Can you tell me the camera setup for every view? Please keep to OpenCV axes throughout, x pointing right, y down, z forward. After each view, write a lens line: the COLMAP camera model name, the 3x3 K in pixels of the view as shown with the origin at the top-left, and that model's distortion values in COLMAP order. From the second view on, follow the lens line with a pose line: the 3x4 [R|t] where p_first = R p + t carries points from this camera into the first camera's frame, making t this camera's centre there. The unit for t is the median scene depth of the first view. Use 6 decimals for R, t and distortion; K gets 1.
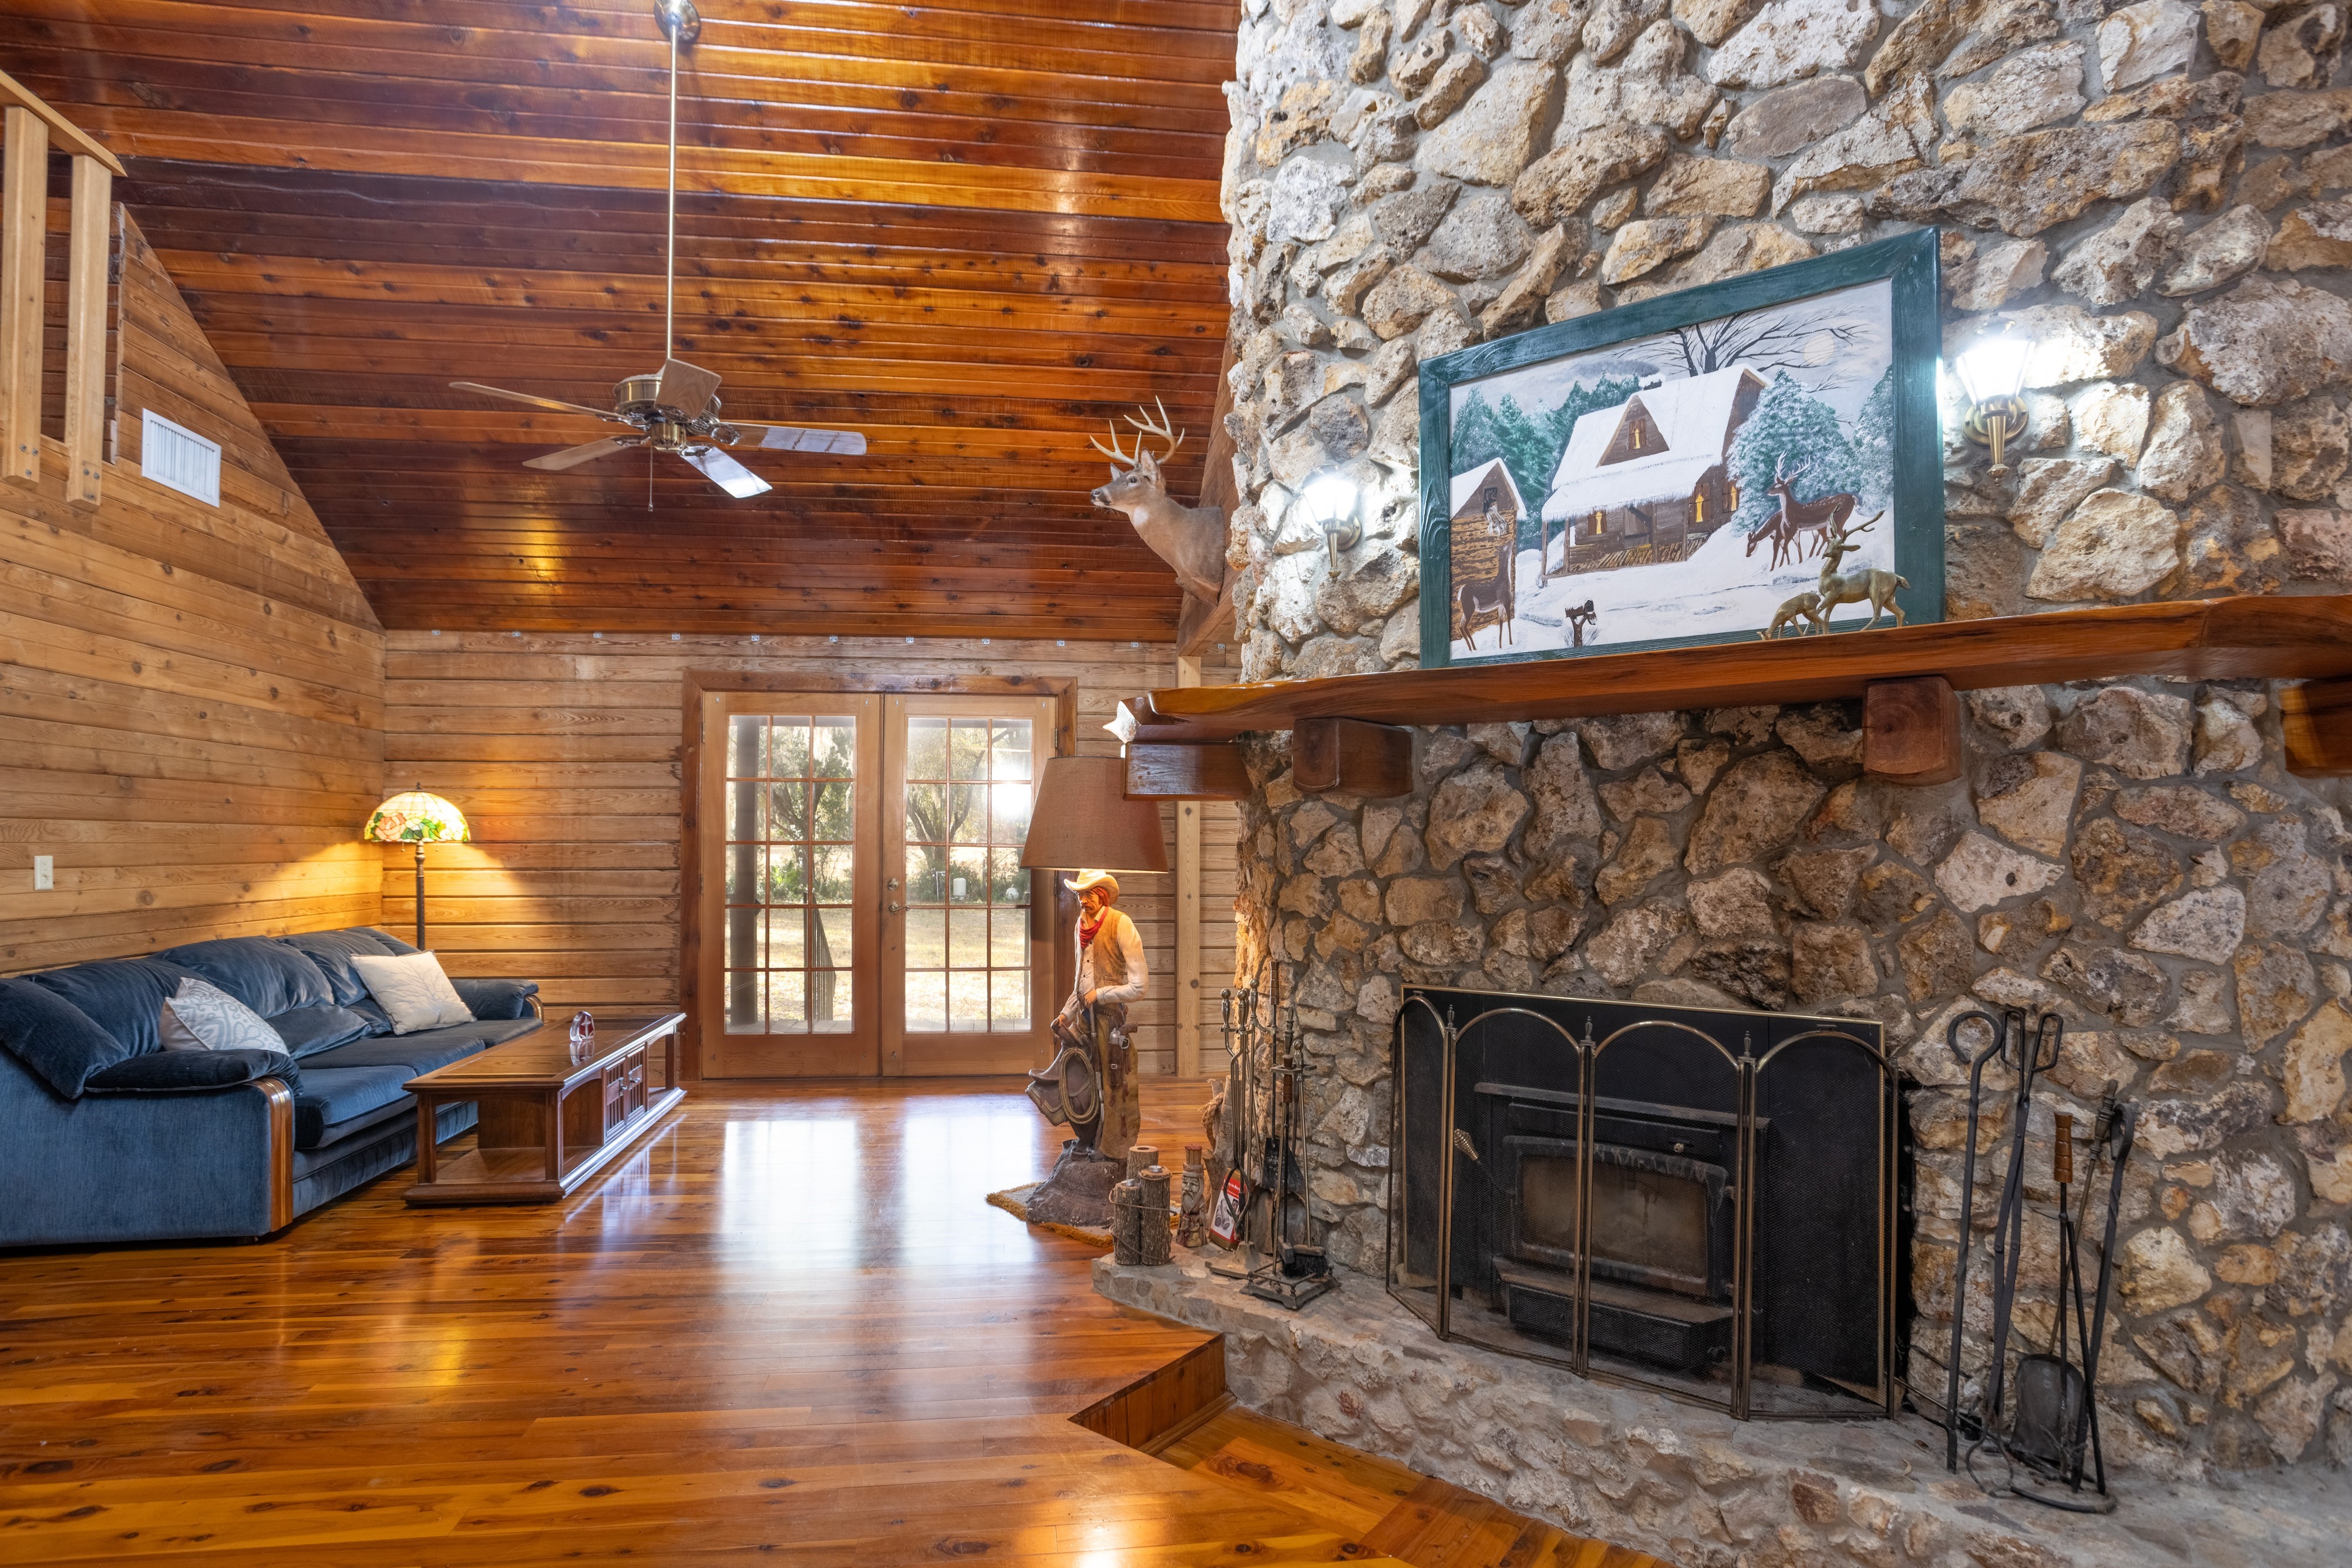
lens RADIAL K [[1171.9, 0, 1176.9], [0, 1171.9, 829.8], [0, 0, 1]] dist [-0.053198, 0.035815]
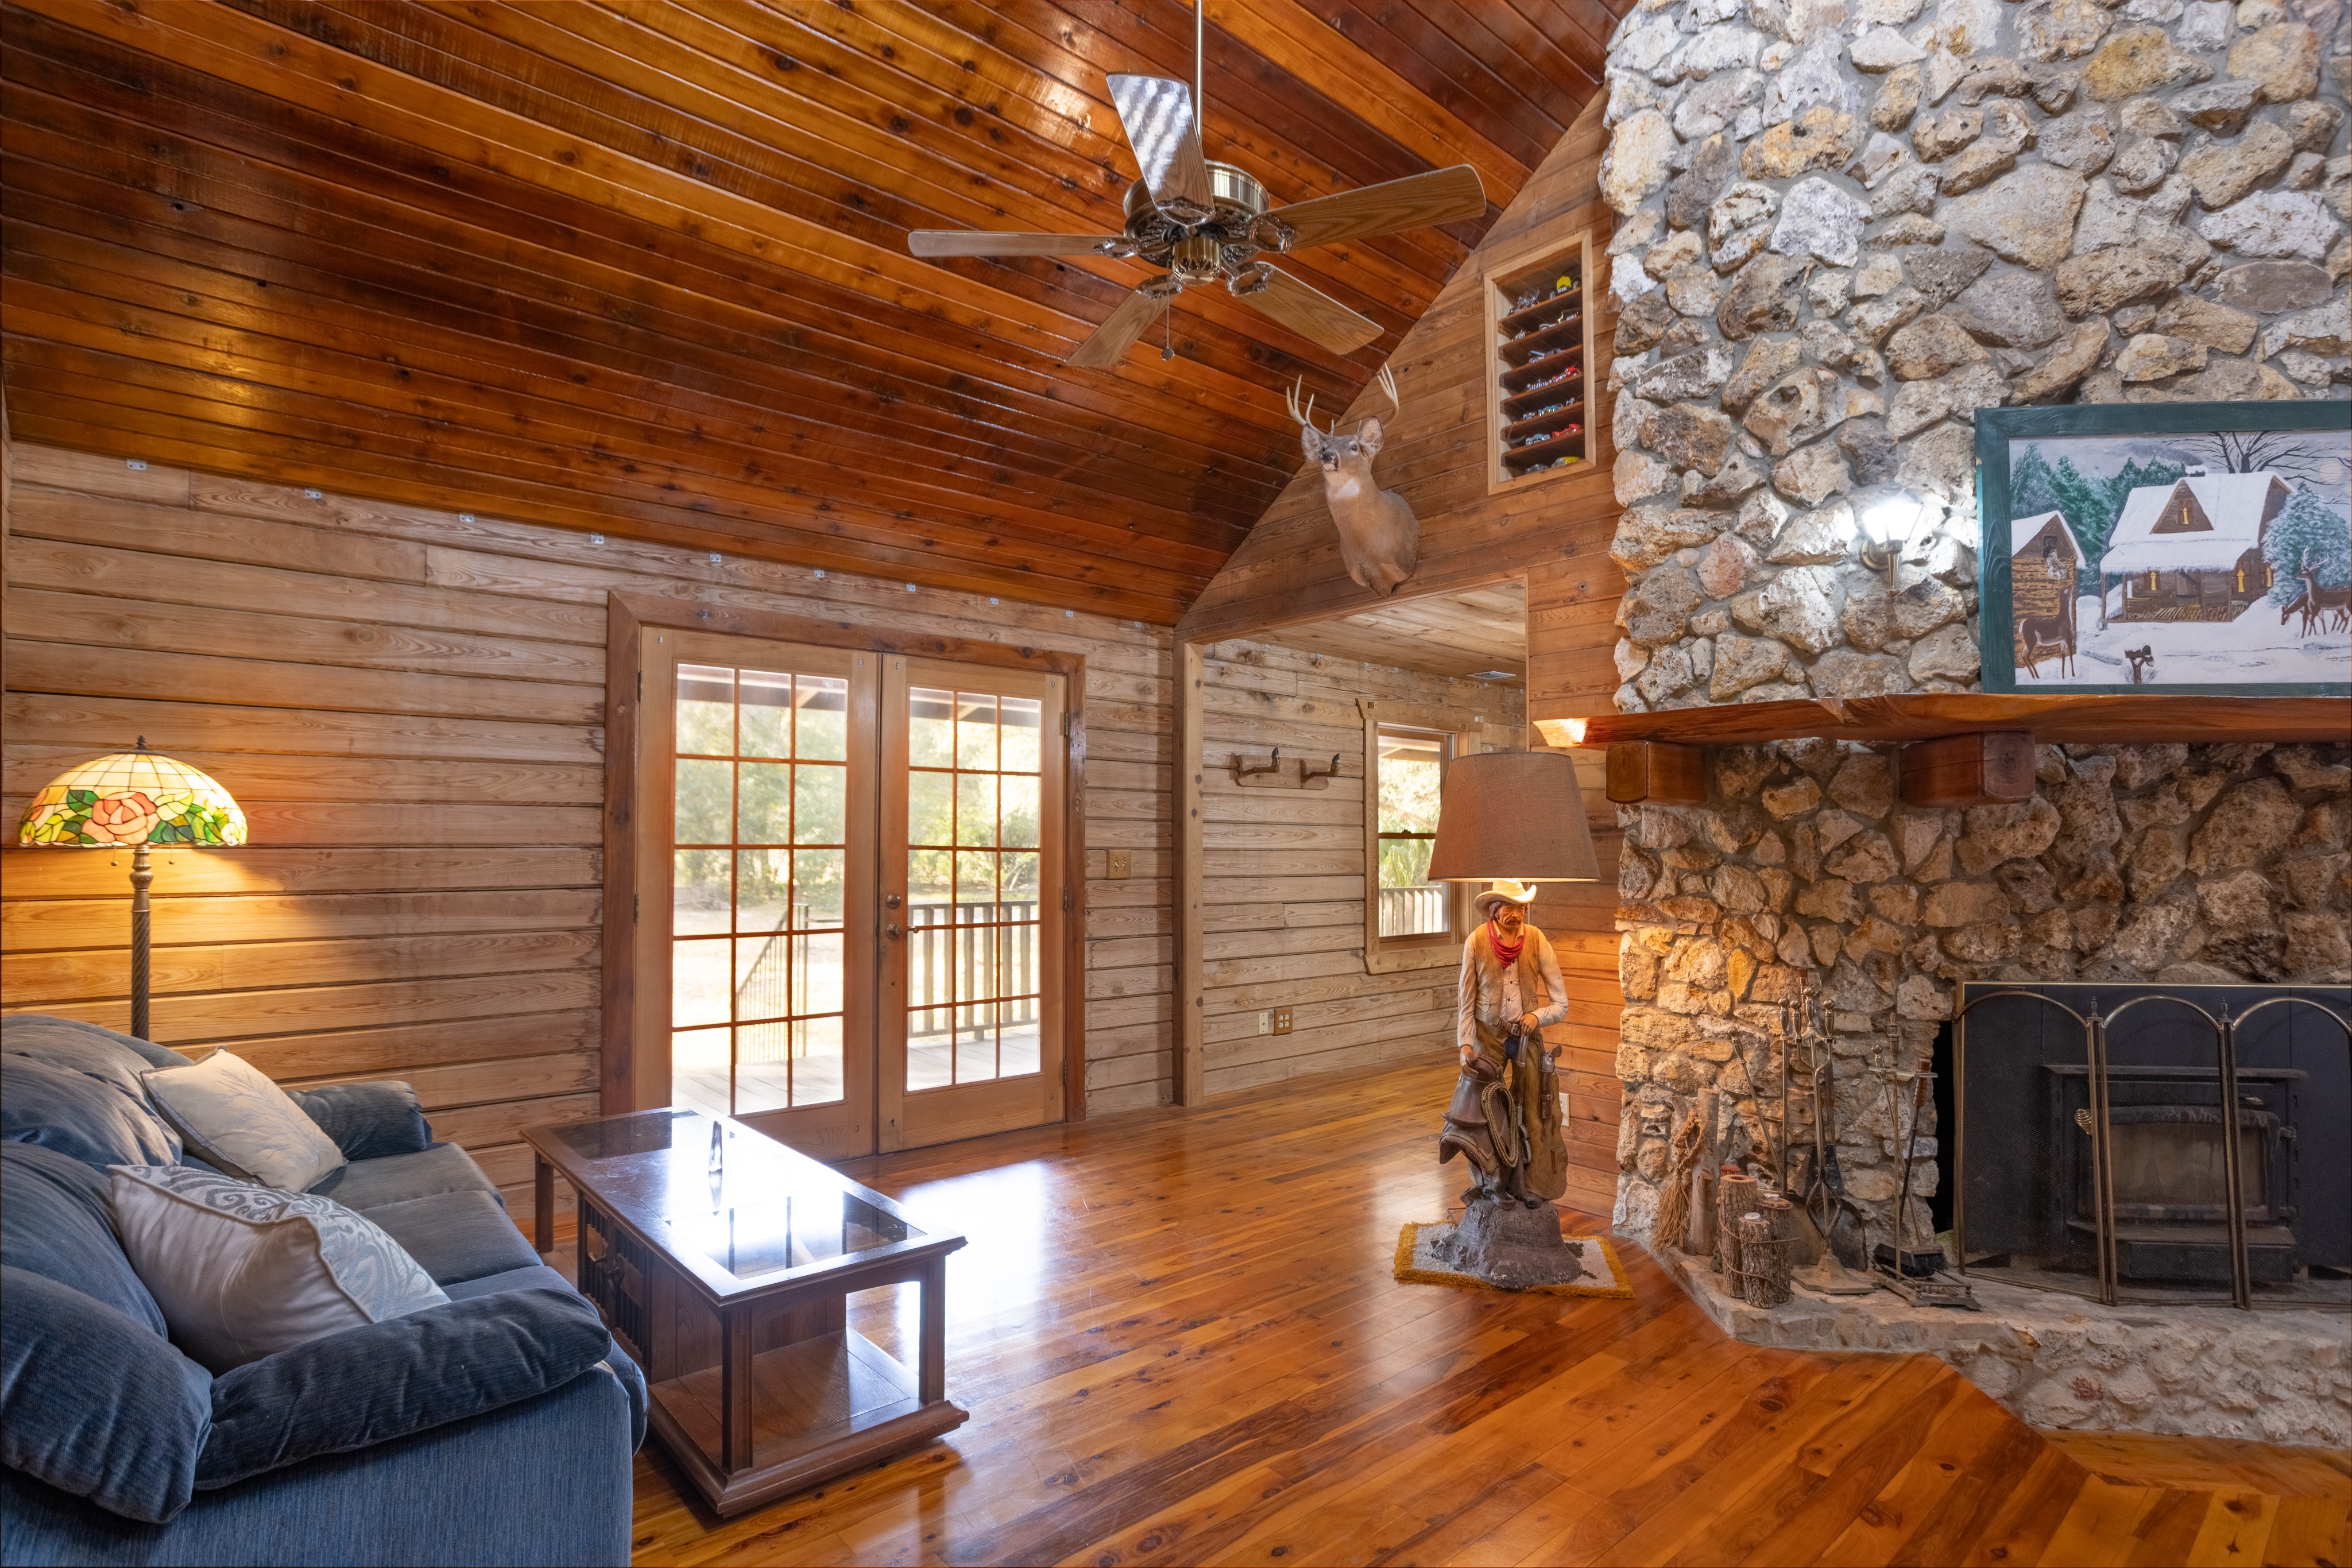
lens RADIAL K [[1134.2, 0, 1138.6], [0, 1134.2, 808.6], [0, 0, 1]] dist [-0.028684, 0.015741]
pose [[0.834464, 0.016817, 0.550805, -1.079343], [-0.007548, 0.999789, -0.019089, -0.002034], [-0.551010, 0.011772, 0.834415, 0.592275]]
